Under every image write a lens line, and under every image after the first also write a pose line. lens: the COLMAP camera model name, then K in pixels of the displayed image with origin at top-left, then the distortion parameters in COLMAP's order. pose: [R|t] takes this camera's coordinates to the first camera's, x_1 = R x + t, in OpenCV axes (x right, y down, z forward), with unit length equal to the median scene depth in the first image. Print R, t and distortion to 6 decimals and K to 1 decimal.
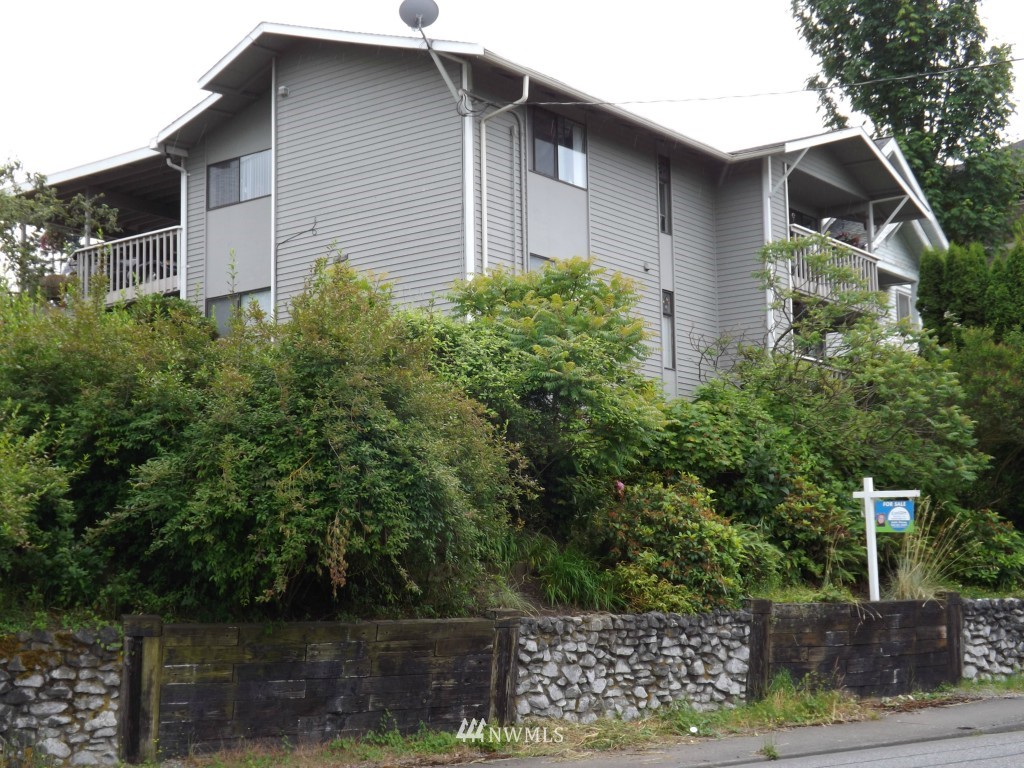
lens RADIAL K [[1611.4, 0, 512.0], [0, 1611.4, 384.0], [0, 0, 1]] dist [-0.018872, 0.007080]
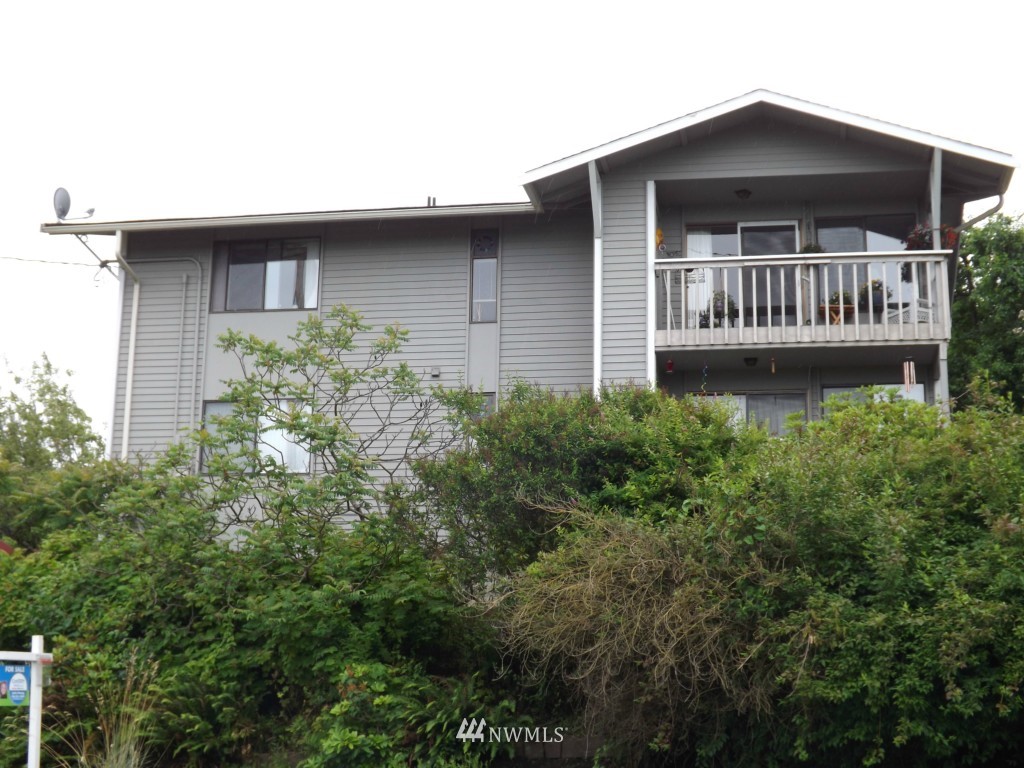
lens RADIAL K [[1611.4, 0, 512.0], [0, 1611.4, 384.0], [0, 0, 1]] dist [-0.018872, 0.007080]
pose [[0.455044, -0.186776, -0.870661, 0.888548], [0.099372, 0.982299, -0.158789, 0.072736], [0.884907, -0.014264, 0.465549, 0.714983]]
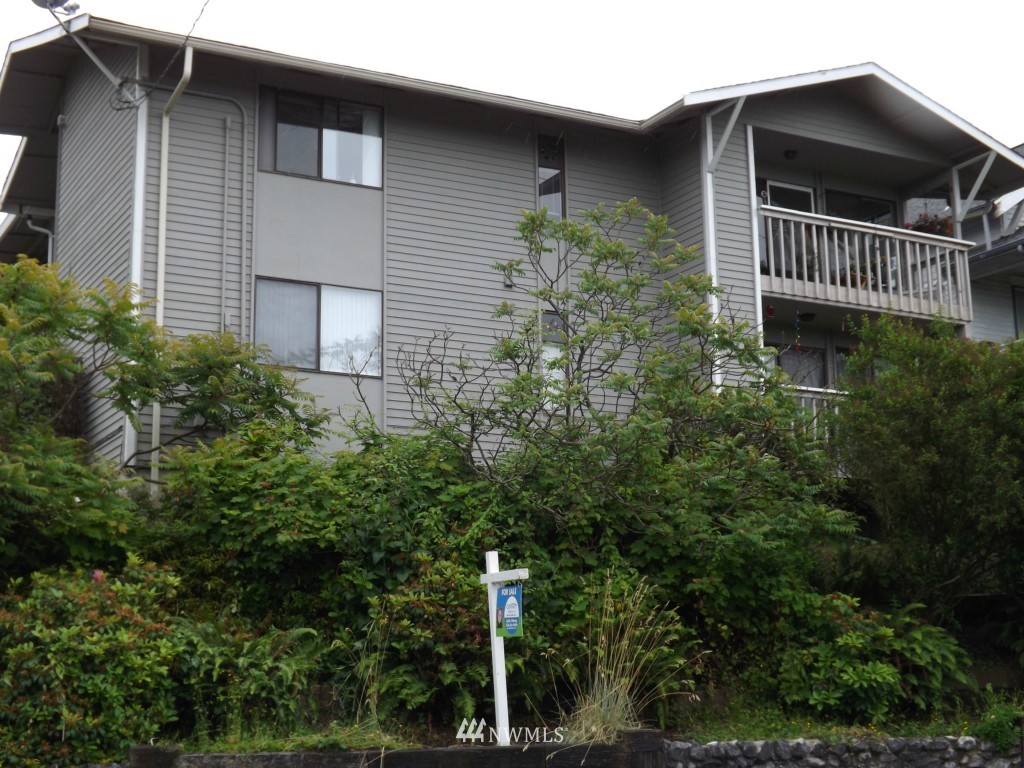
lens RADIAL K [[1611.4, 0, 512.0], [0, 1611.4, 384.0], [0, 0, 1]] dist [-0.018872, 0.007080]
pose [[0.910350, -0.082553, -0.405521, 0.423093], [0.056849, 0.995558, -0.075050, 0.034024], [0.409915, 0.045268, 0.911000, 0.347952]]
